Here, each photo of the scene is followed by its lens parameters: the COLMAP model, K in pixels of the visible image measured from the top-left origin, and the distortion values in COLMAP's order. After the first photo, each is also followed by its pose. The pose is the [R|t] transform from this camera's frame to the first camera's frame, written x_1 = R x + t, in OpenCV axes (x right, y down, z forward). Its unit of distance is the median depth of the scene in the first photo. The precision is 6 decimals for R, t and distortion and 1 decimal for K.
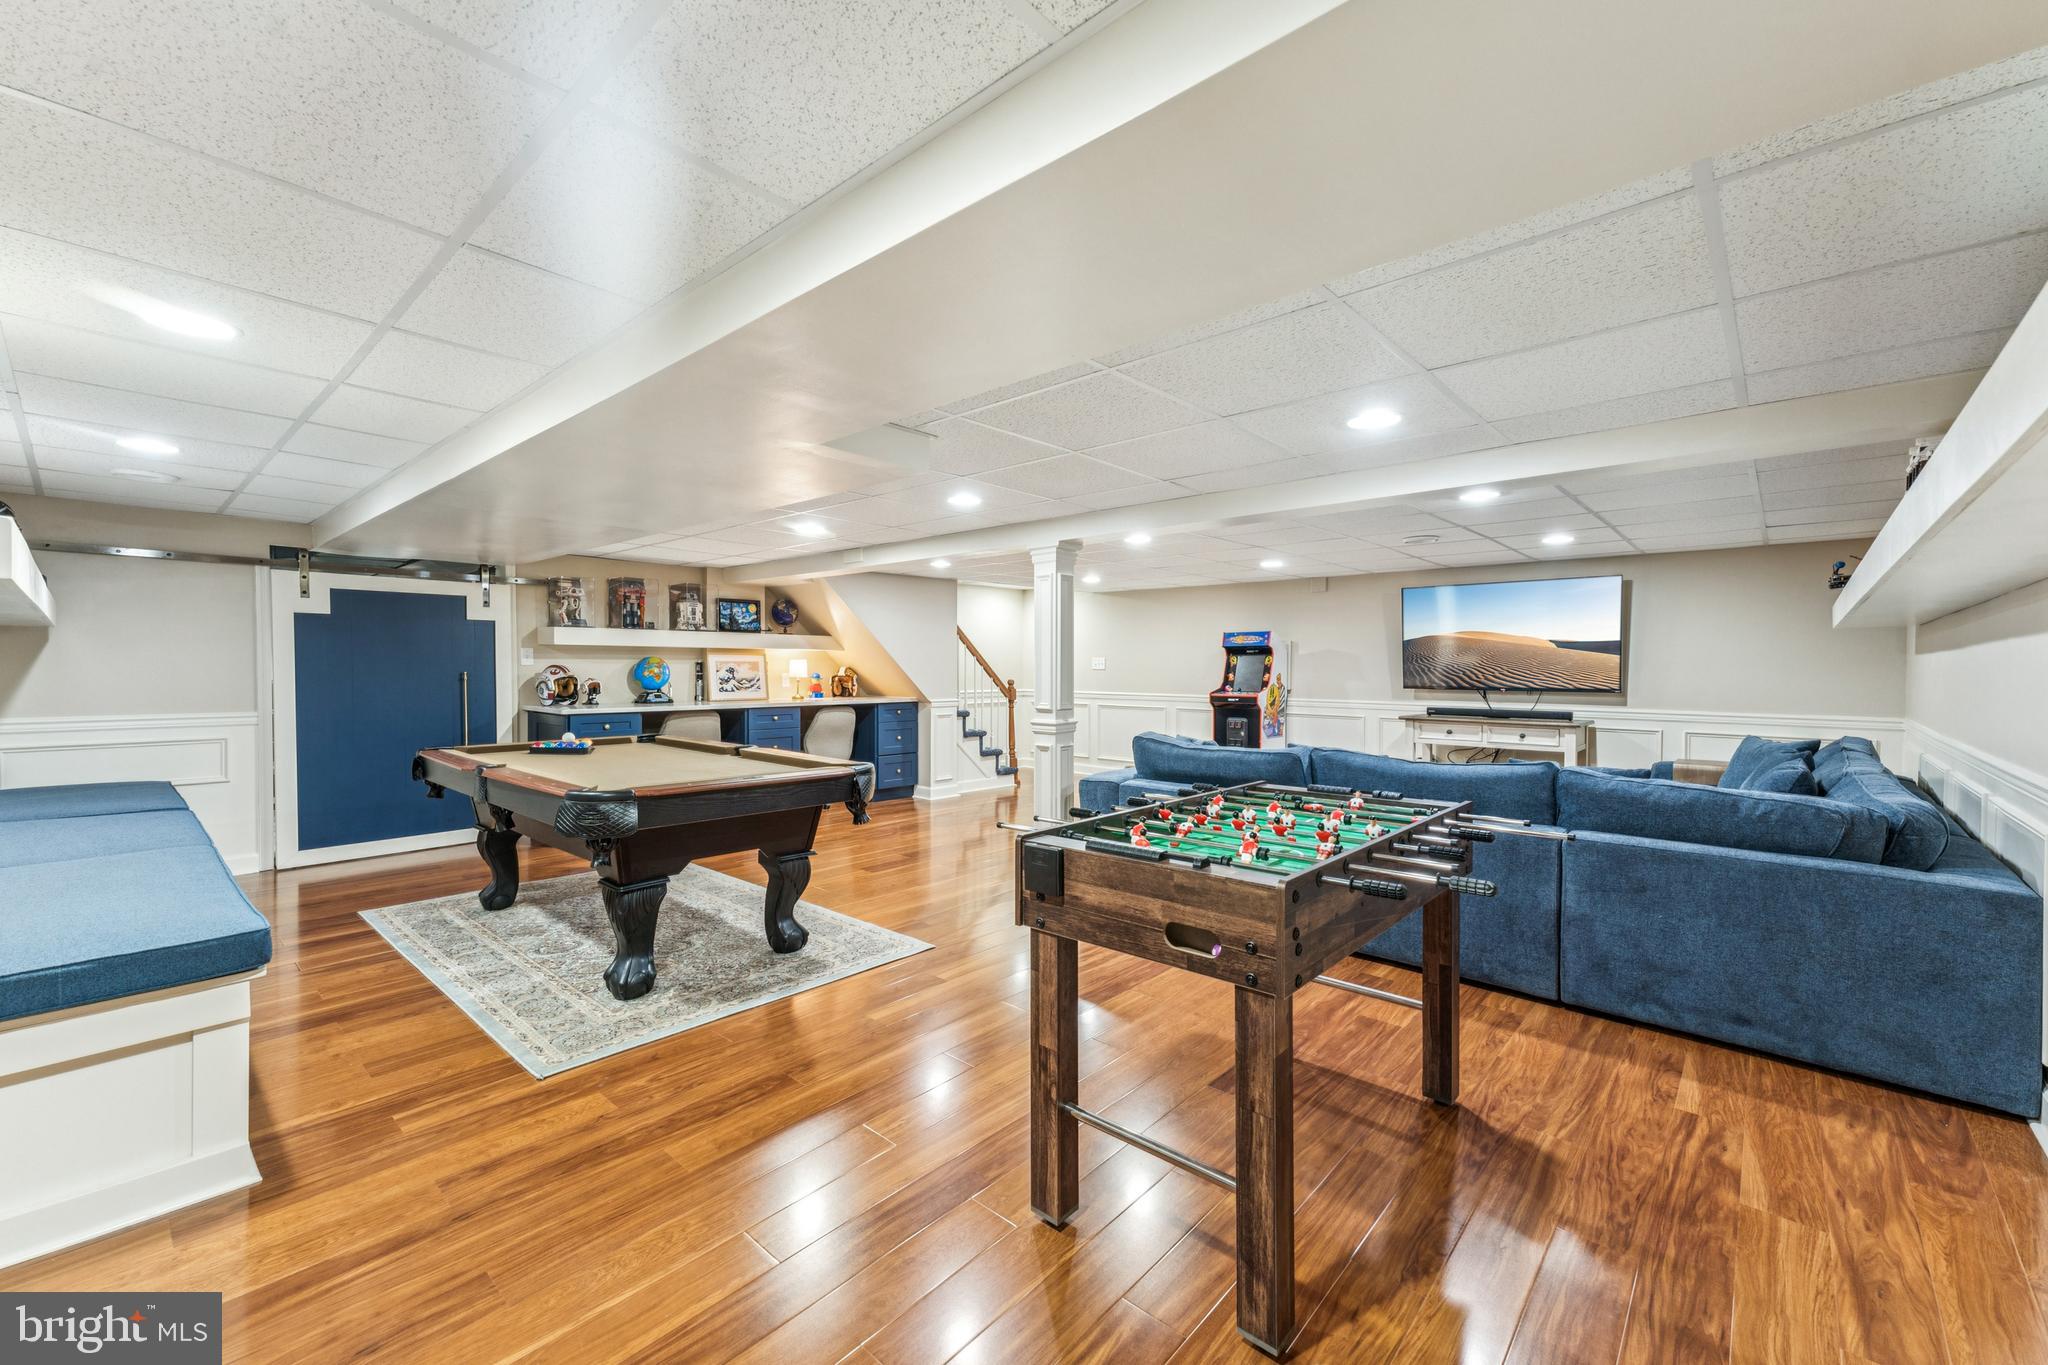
lens RADIAL K [[817.6, 0, 1018.6], [0, 817.6, 682.2], [0, 0, 1]] dist [0.025924, -0.000051]
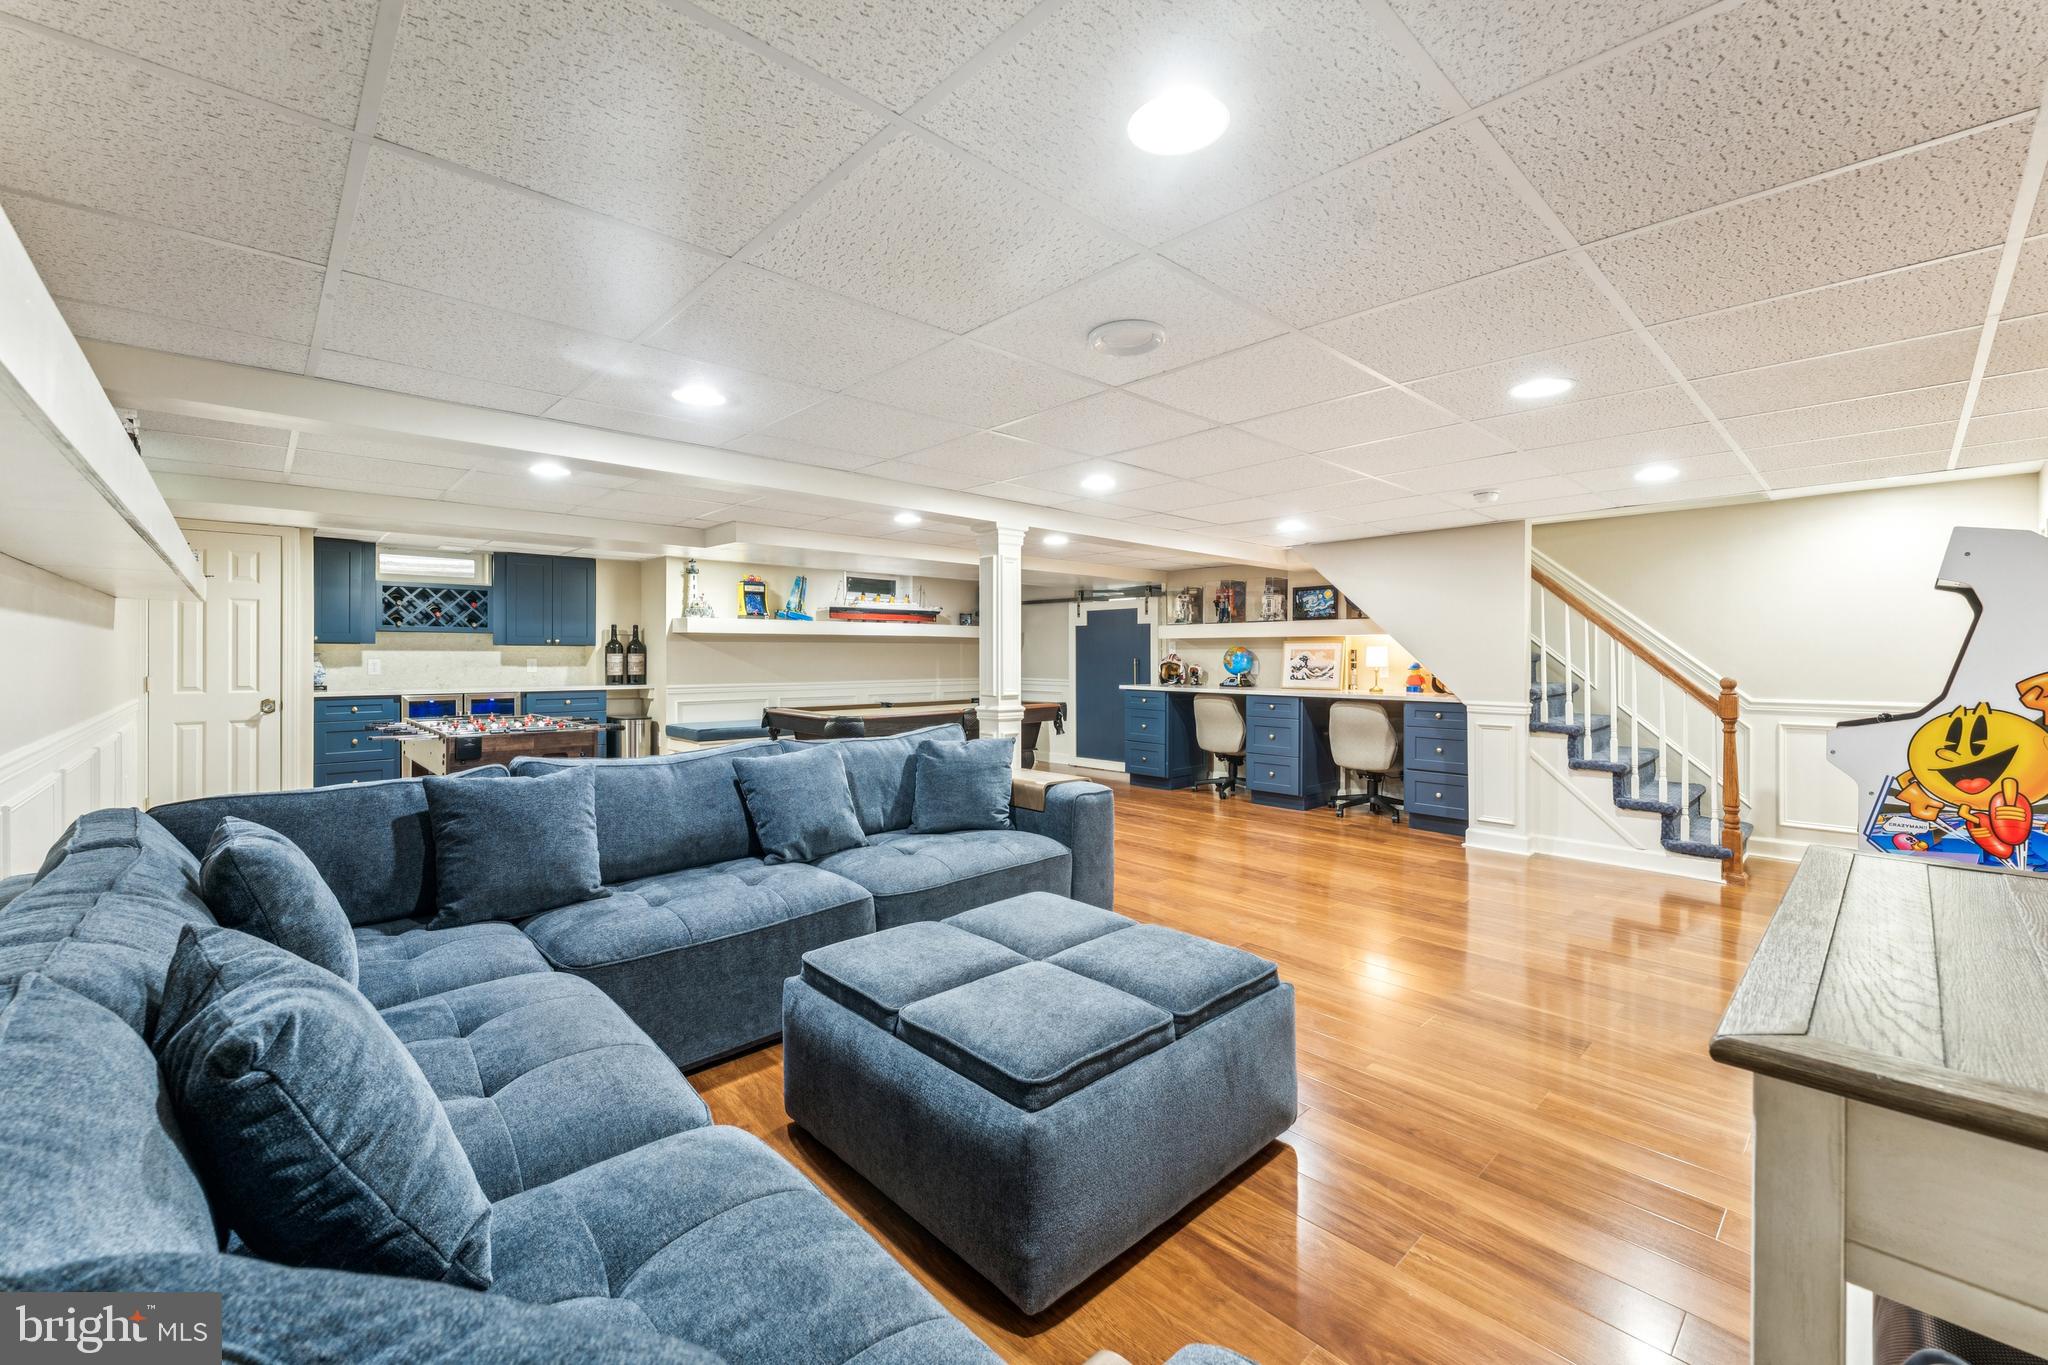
lens RADIAL K [[817.6, 0, 1018.6], [0, 817.6, 682.2], [0, 0, 1]] dist [0.025924, -0.000051]
pose [[-0.089041, 0.030474, -0.995562, 0.682057], [-0.022593, 0.999213, 0.032606, -0.010391], [0.995772, 0.025396, -0.088282, 0.736773]]
